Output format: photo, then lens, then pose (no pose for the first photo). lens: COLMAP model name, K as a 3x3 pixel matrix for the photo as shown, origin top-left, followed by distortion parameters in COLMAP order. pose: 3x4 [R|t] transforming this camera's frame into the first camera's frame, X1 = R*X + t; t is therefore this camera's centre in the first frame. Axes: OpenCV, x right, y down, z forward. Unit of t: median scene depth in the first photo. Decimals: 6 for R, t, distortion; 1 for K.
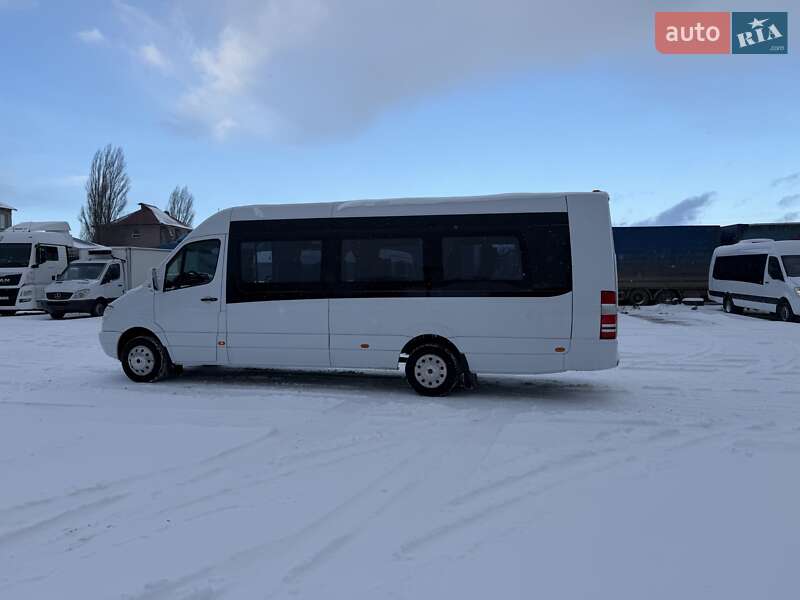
lens RADIAL K [[572.6, 0, 400.0], [0, 572.6, 300.0], [0, 0, 1]] dist [0.104104, -0.123563]
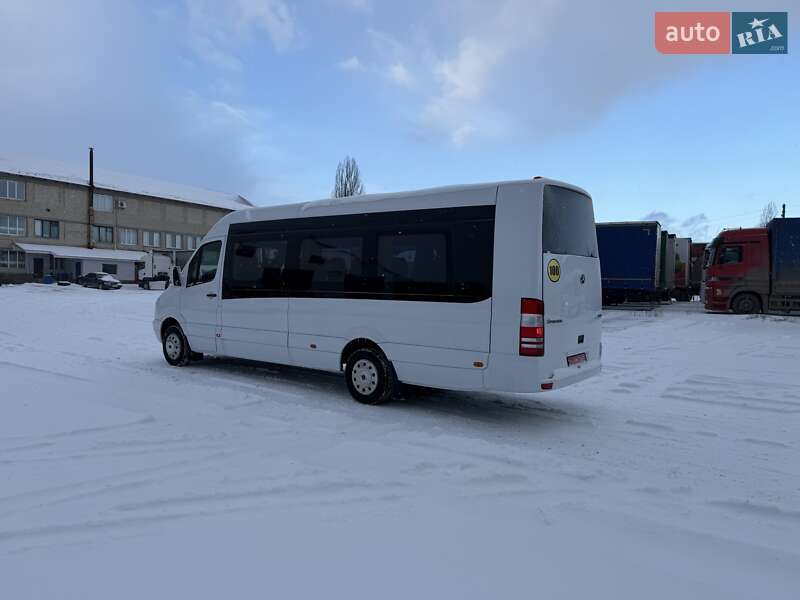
lens RADIAL K [[566.2, 0, 400.0], [0, 566.2, 300.0], [0, 0, 1]] dist [0.060345, -0.118302]
pose [[0.915254, 0.030382, -0.401729, 0.441733], [-0.028062, 0.999538, 0.011660, -0.015035], [0.401898, 0.000601, 0.915684, 0.148543]]
